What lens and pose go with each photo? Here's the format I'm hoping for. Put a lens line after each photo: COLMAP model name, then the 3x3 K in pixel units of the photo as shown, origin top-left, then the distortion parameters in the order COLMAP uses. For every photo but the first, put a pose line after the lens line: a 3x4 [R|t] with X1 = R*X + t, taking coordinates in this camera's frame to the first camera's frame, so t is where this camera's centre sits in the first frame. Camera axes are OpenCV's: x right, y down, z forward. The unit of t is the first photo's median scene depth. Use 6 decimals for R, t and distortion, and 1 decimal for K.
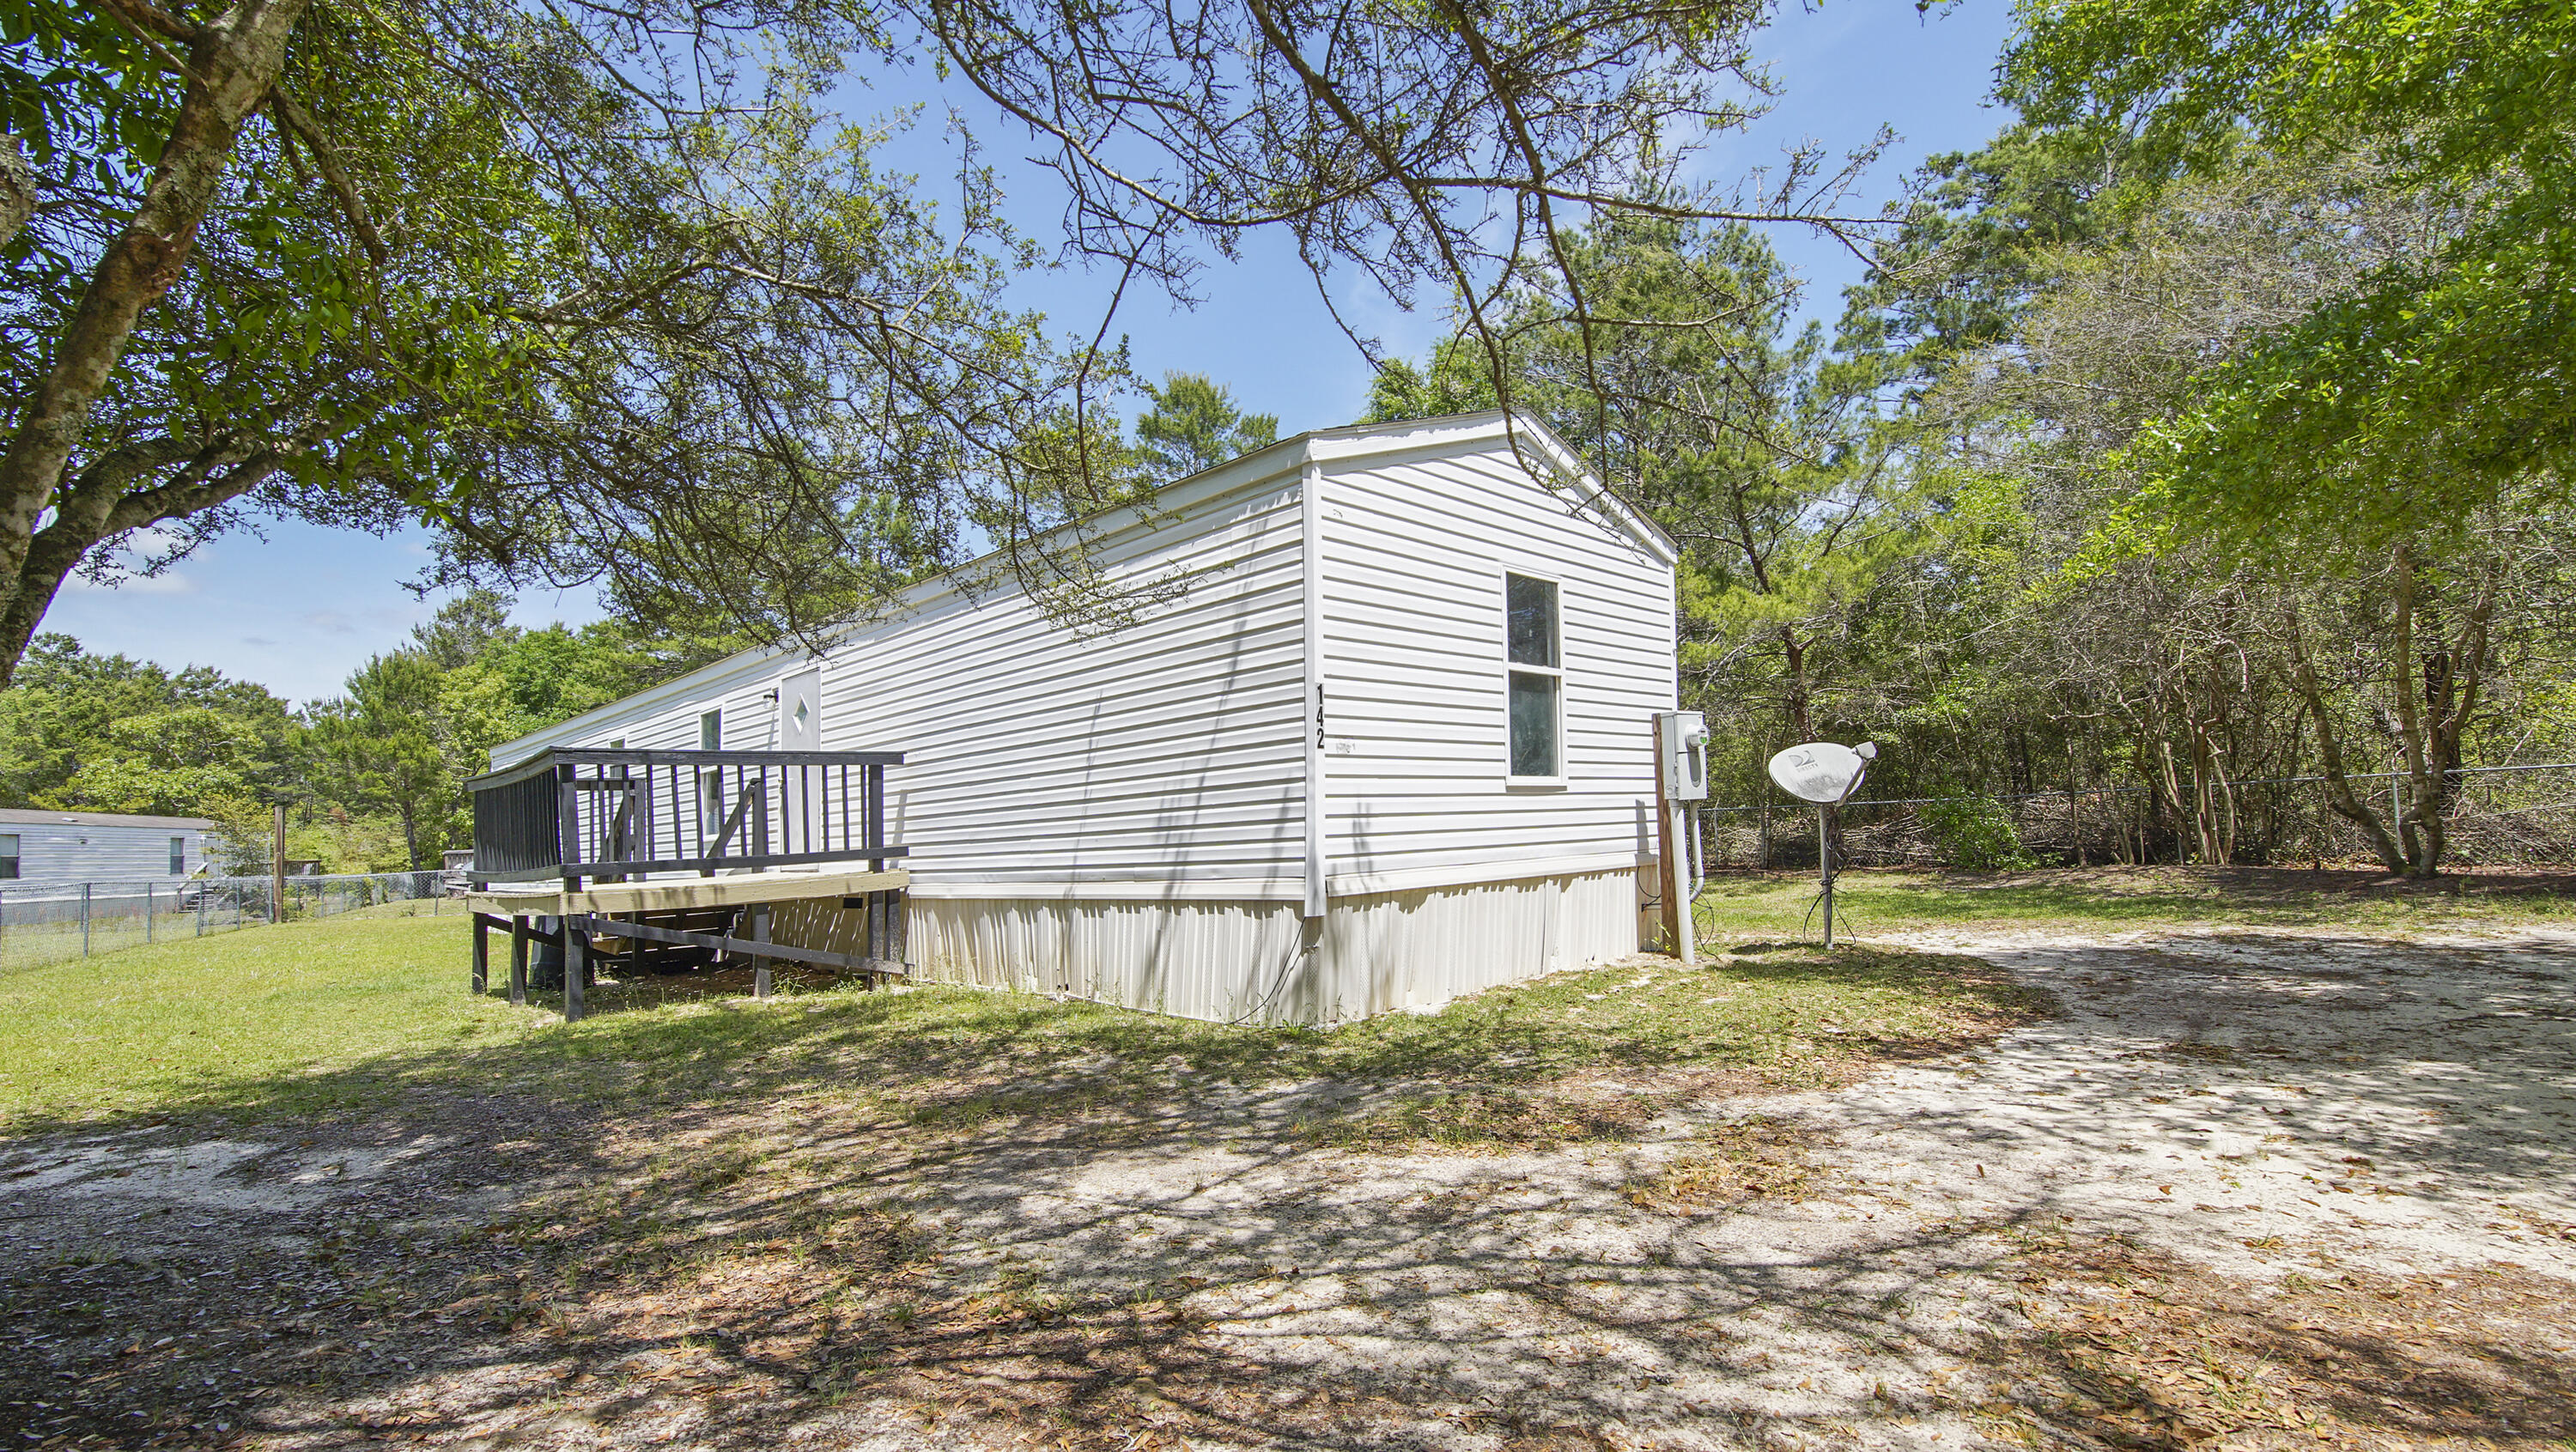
lens RADIAL K [[1148.8, 0, 1273.9], [0, 1148.8, 729.0], [0, 0, 1]] dist [0.032698, -0.017977]
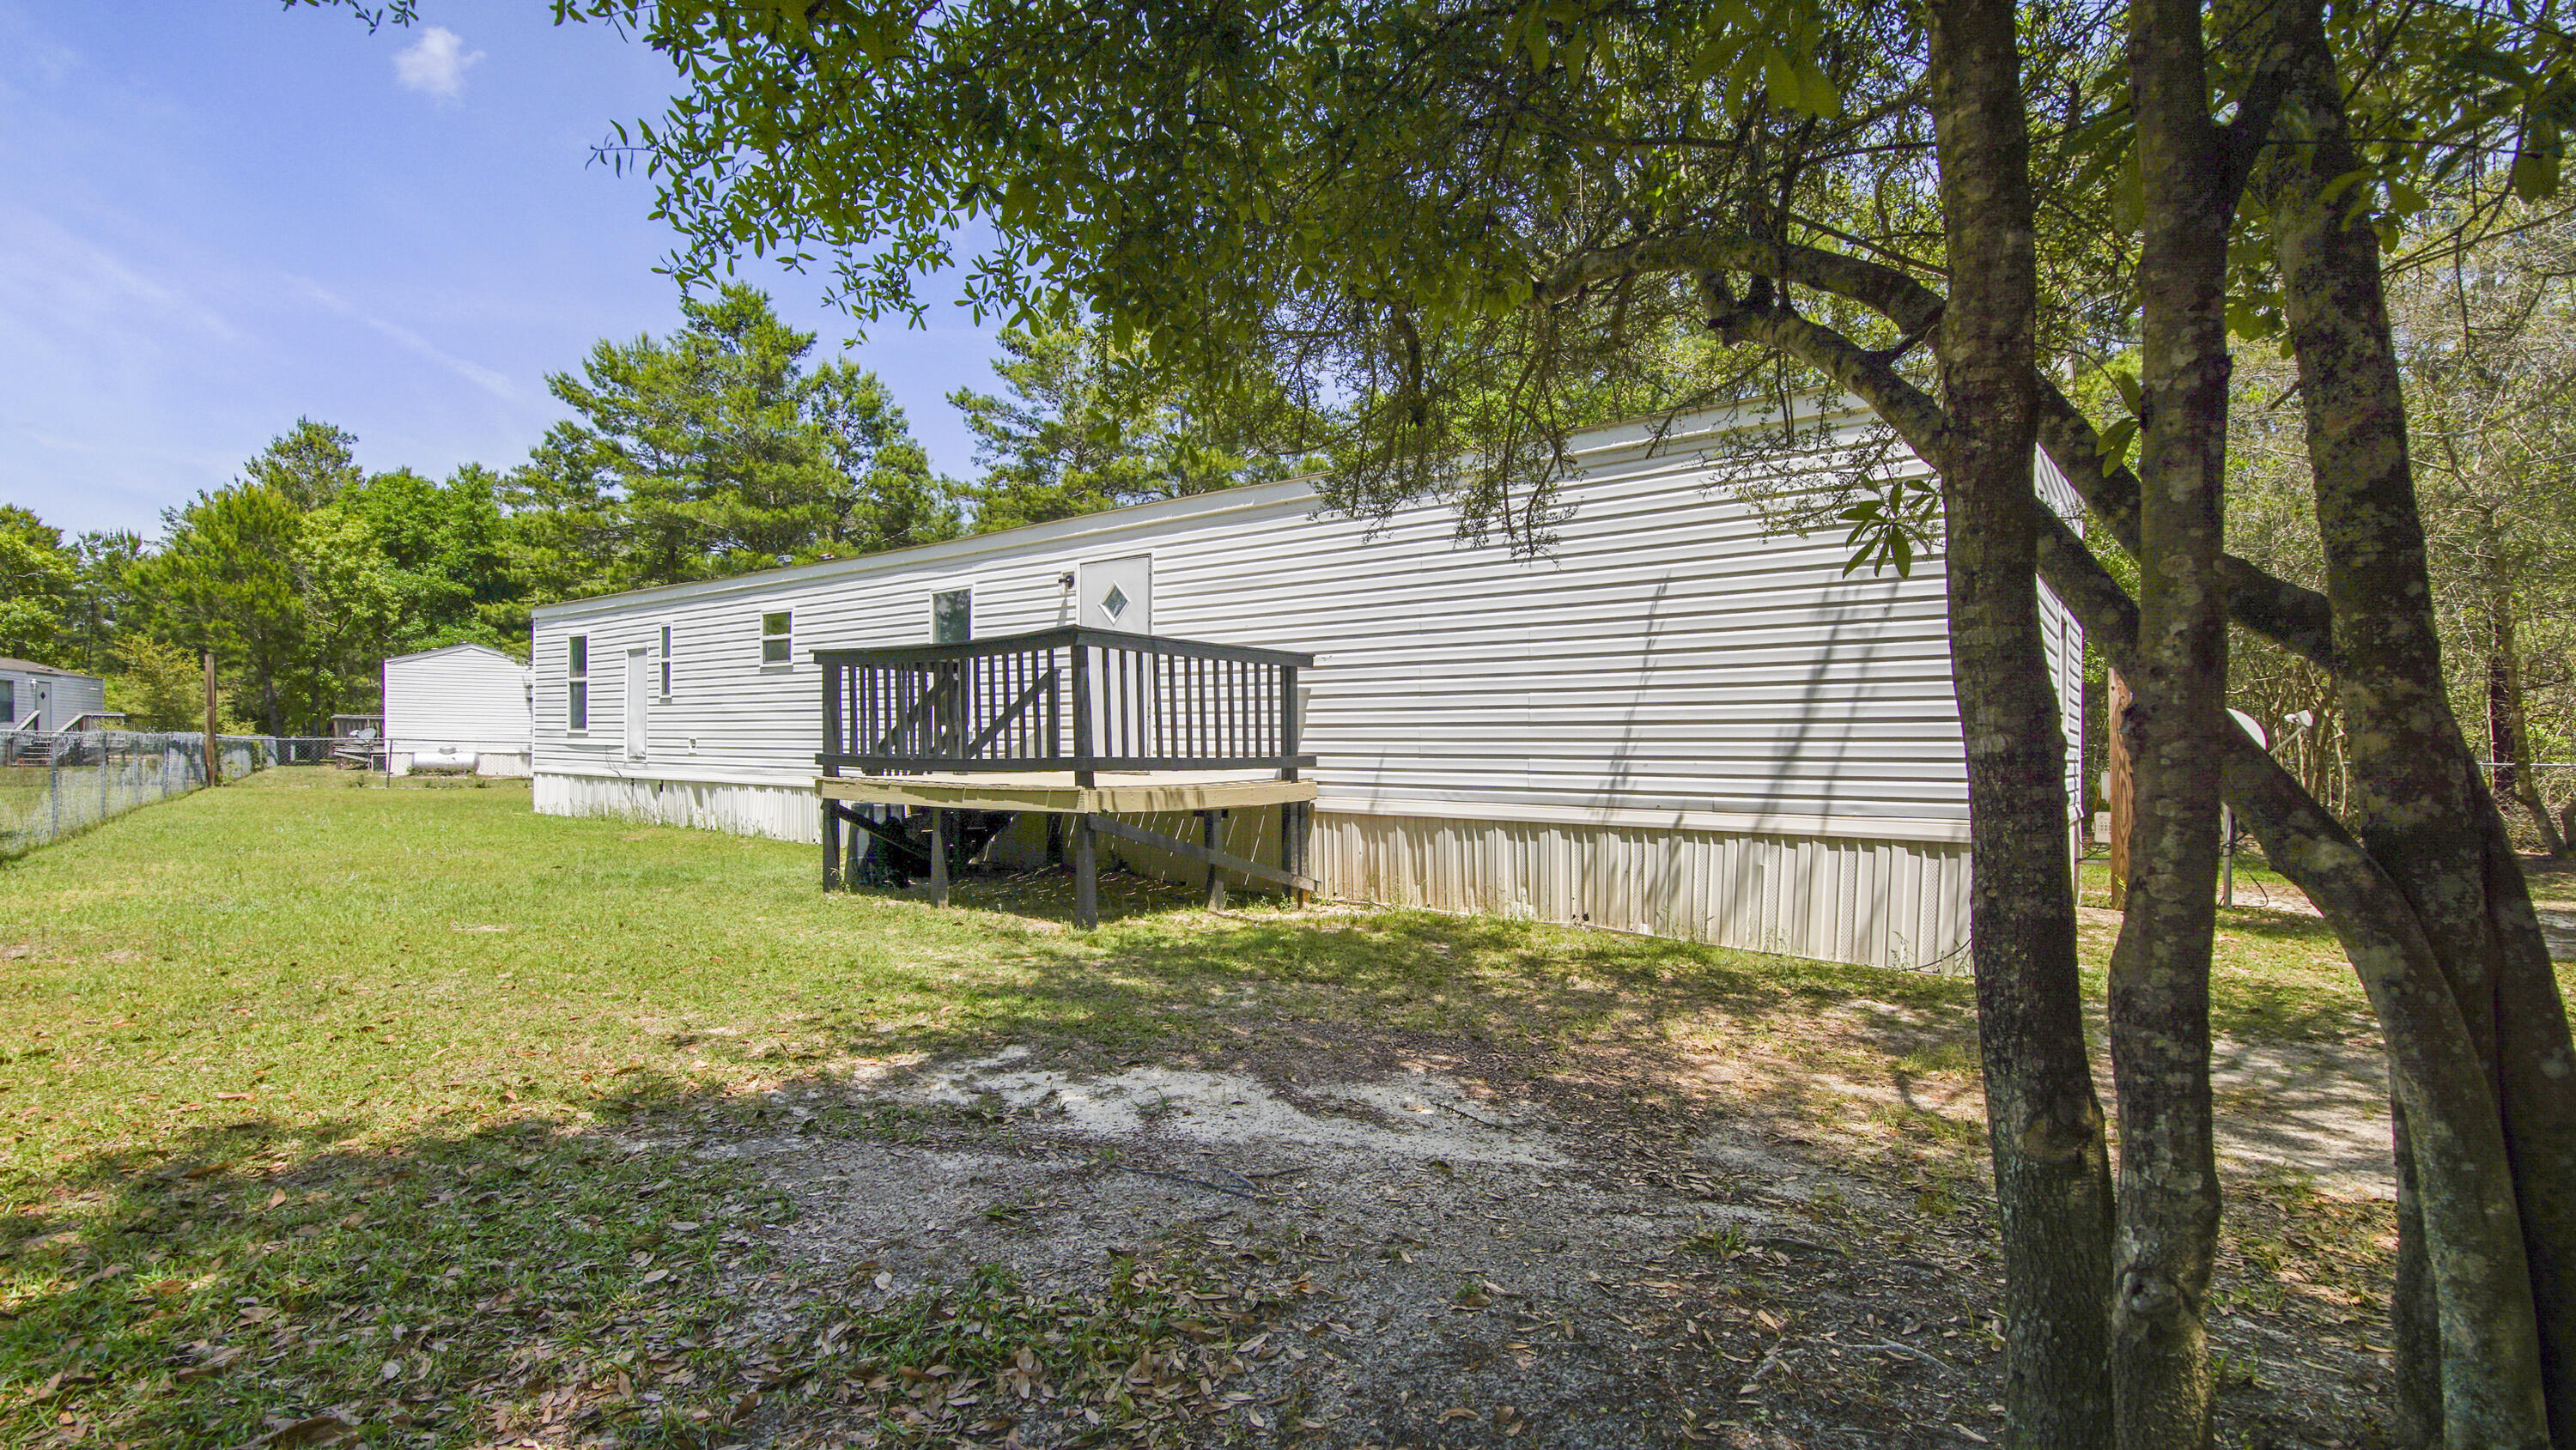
lens RADIAL K [[1148.7, 0, 1273.9], [0, 1148.7, 728.0], [0, 0, 1]] dist [0.032698, -0.017977]
pose [[0.990566, 0.060284, 0.123065, -0.469796], [-0.068942, 0.995345, 0.067343, 0.019393], [-0.118432, -0.075192, 0.990111, 0.084437]]
